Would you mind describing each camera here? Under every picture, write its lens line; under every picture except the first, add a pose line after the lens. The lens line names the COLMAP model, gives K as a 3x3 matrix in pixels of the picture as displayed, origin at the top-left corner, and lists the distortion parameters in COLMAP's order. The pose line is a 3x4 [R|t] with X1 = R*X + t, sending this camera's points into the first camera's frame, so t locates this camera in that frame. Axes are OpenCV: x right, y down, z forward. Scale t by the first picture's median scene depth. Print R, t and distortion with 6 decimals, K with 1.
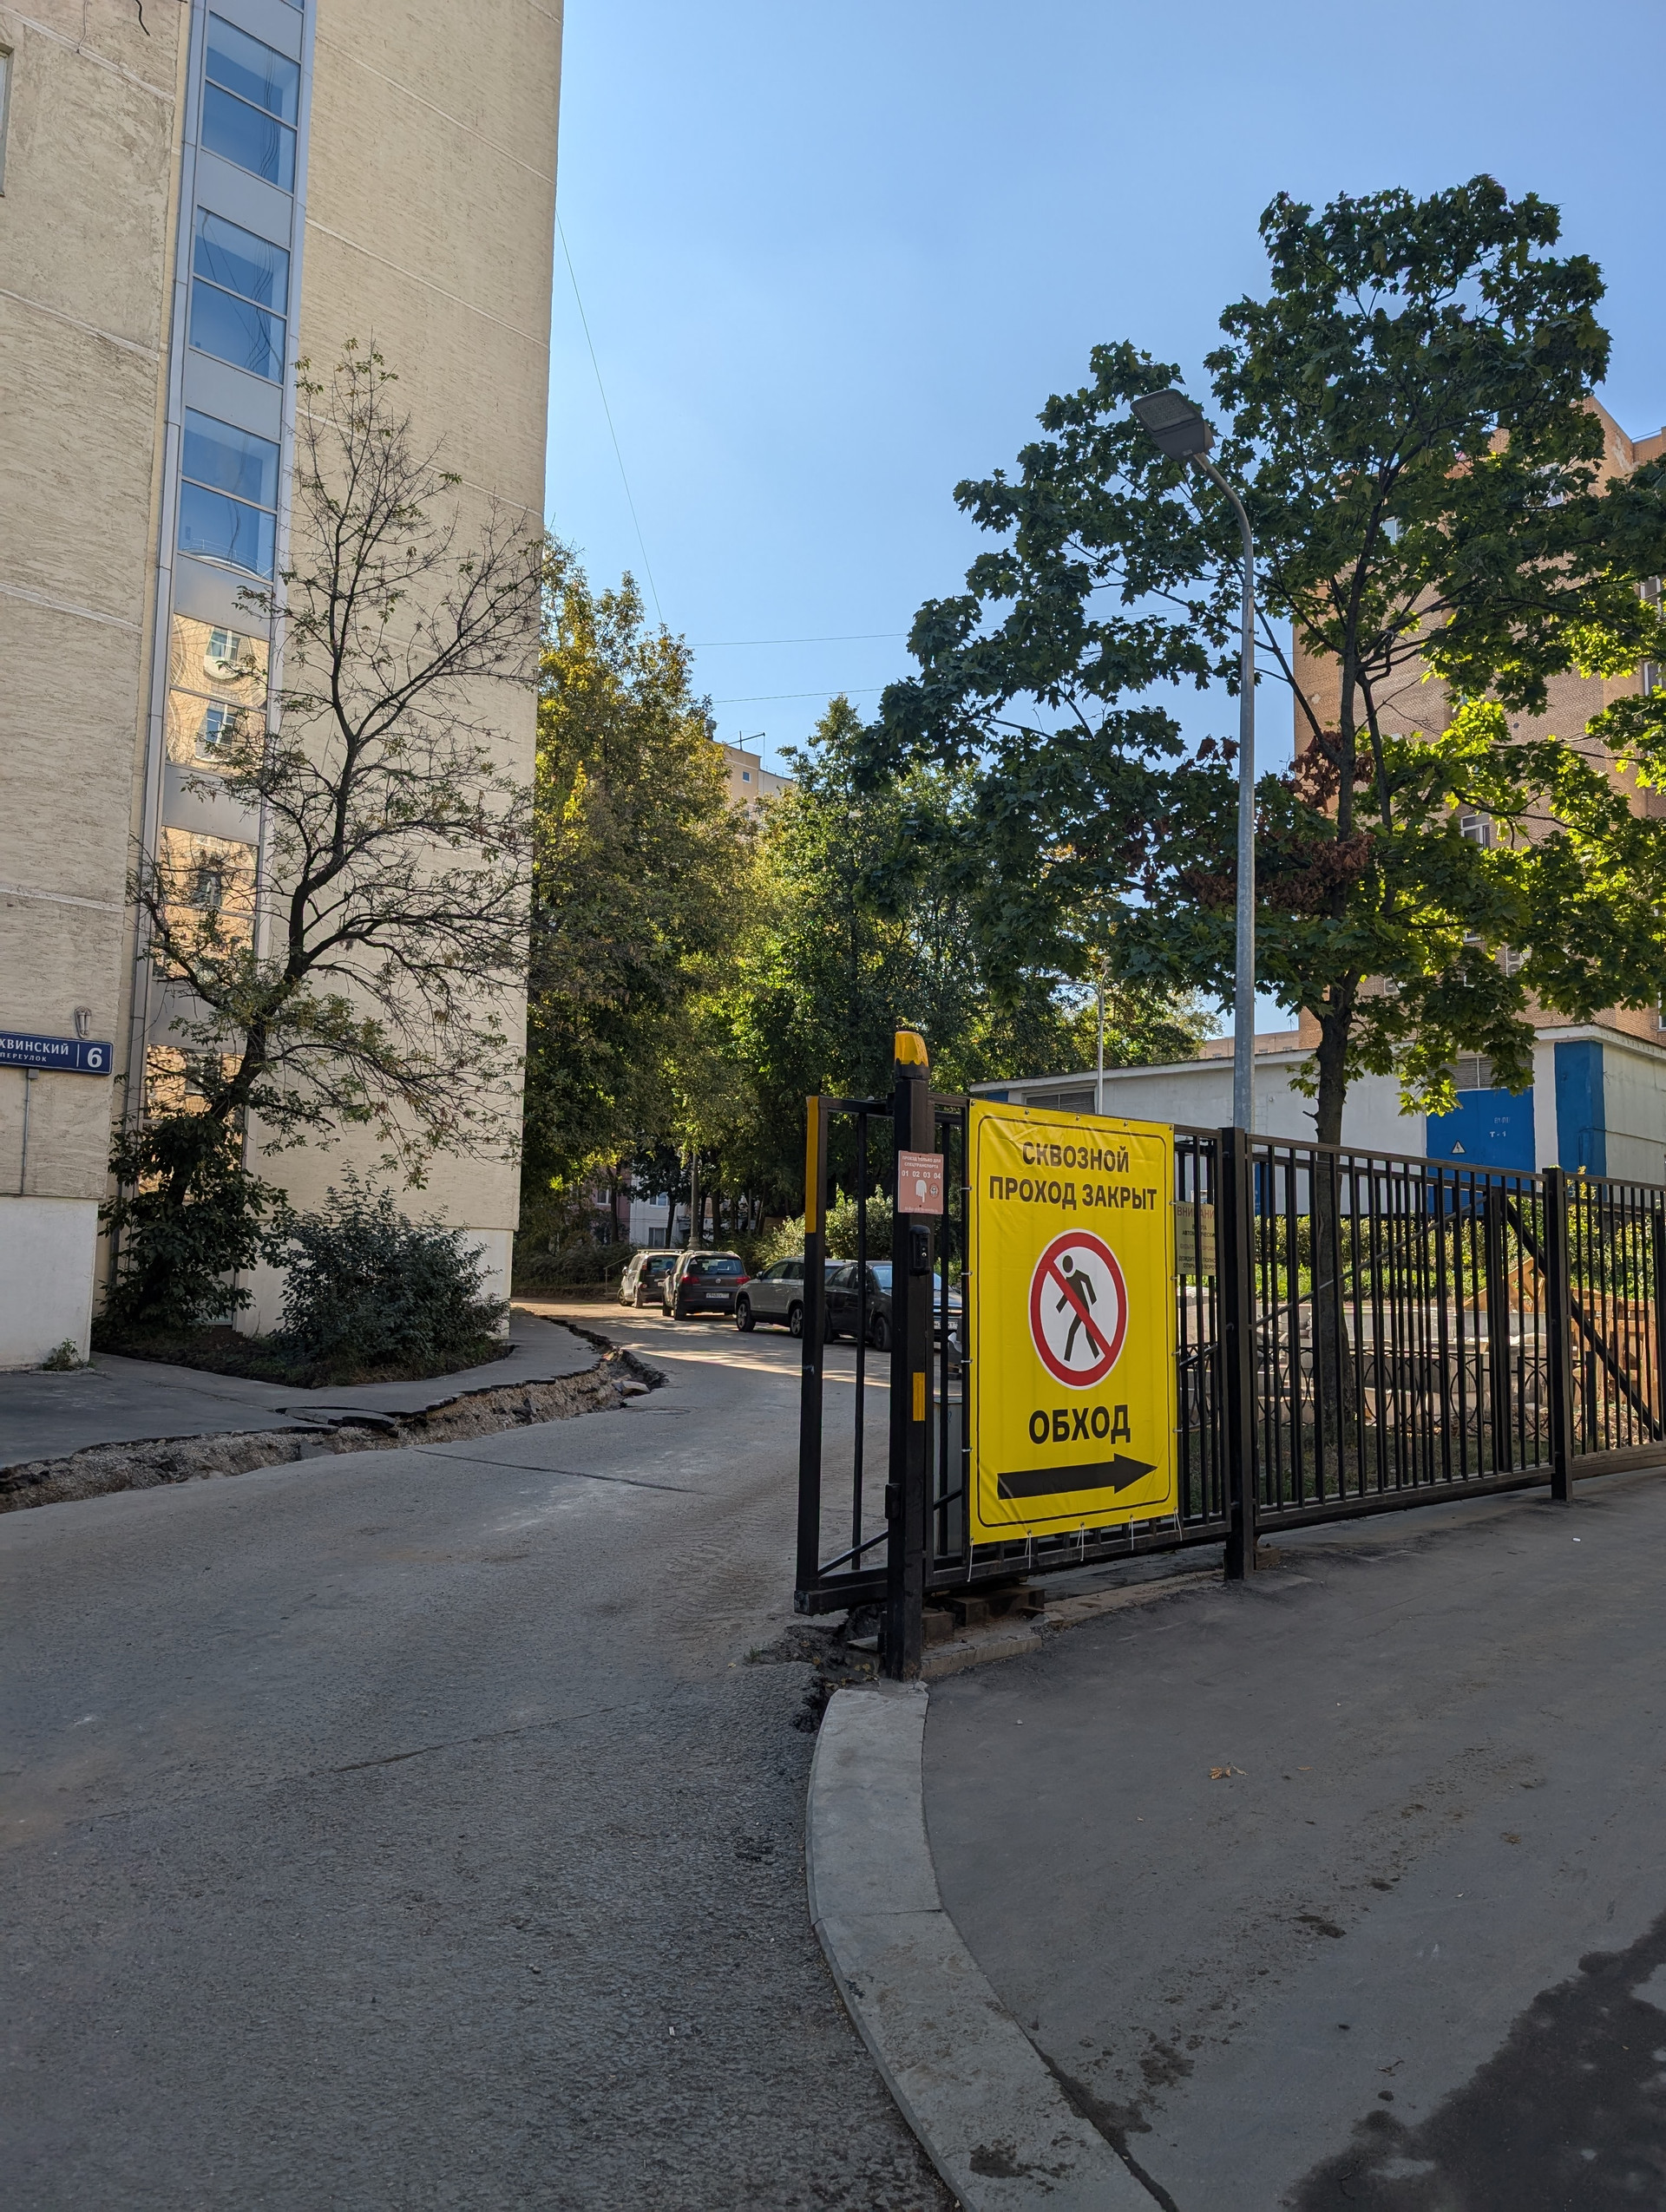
lens RADIAL K [[1566.8, 0, 833.0], [0, 1566.8, 1106.0], [0, 0, 1]] dist [-0.001699, -0.023268]
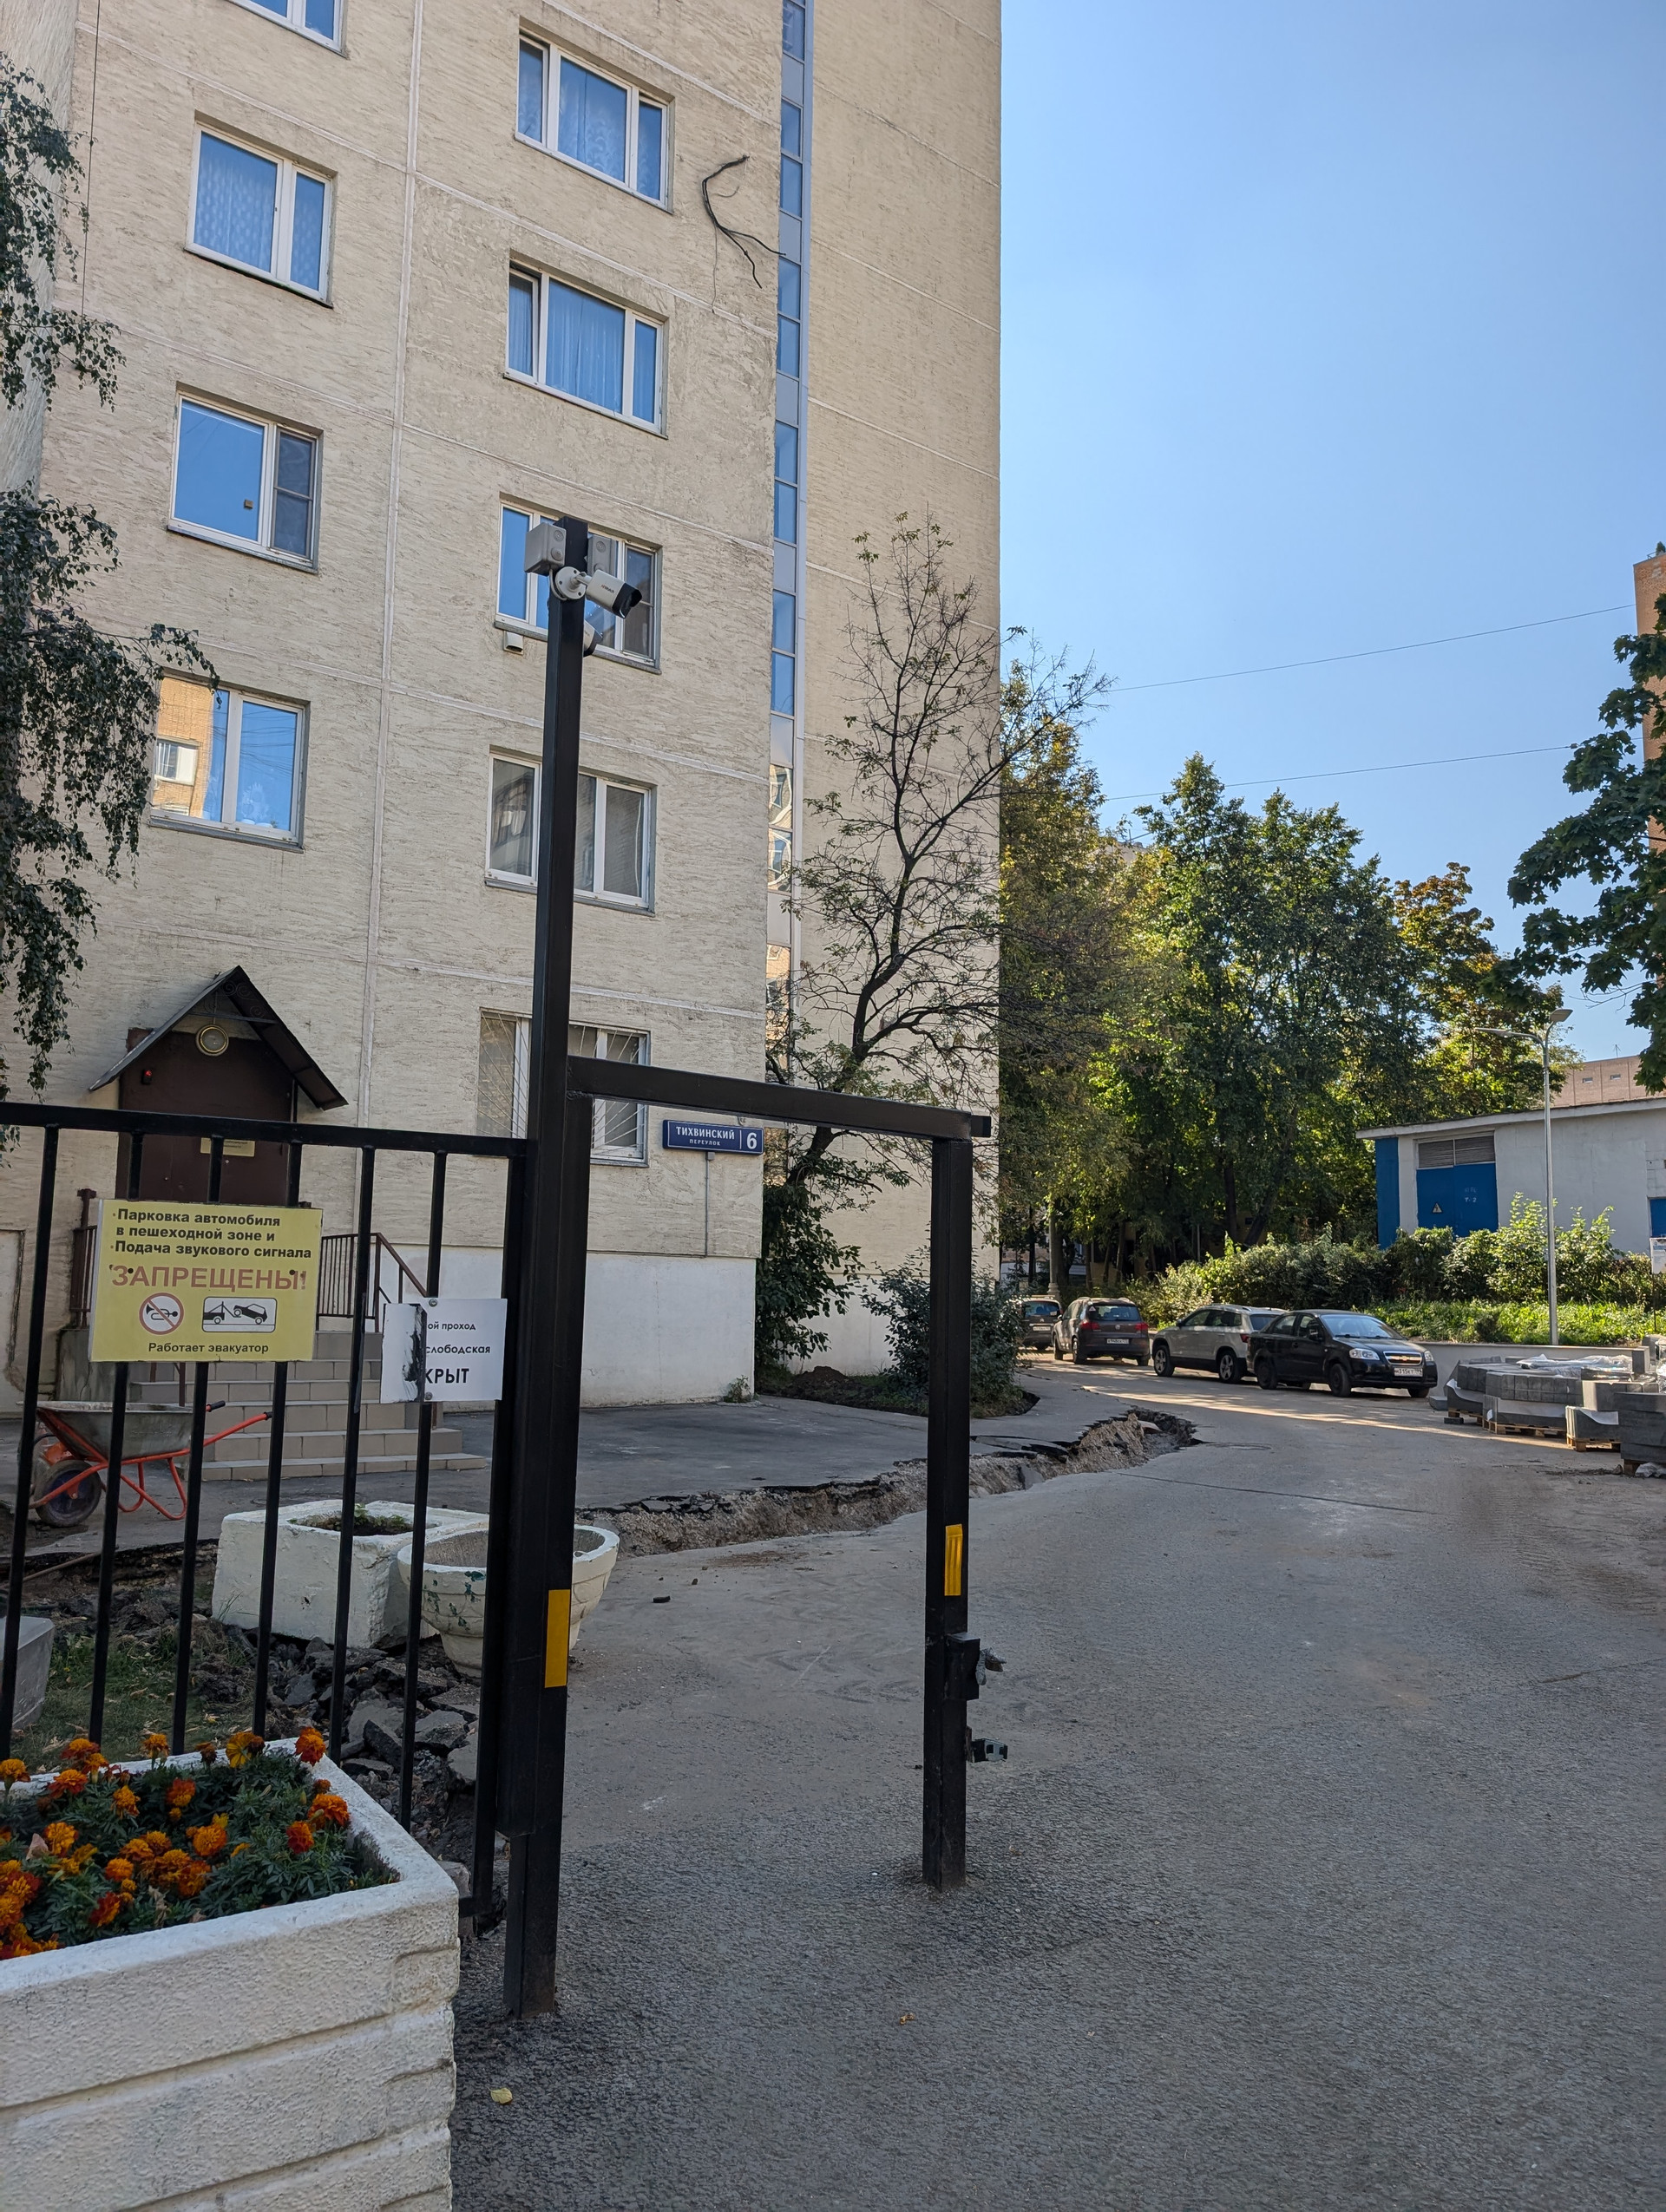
lens RADIAL K [[1516.3, 0, 833.0], [0, 1516.3, 1106.0], [0, 0, 1]] dist [0.055561, -0.187445]
pose [[0.976610, -0.025037, -0.213558, -0.118609], [0.018217, 0.999261, -0.033843, -0.012597], [0.214247, 0.029161, 0.976344, -0.093484]]
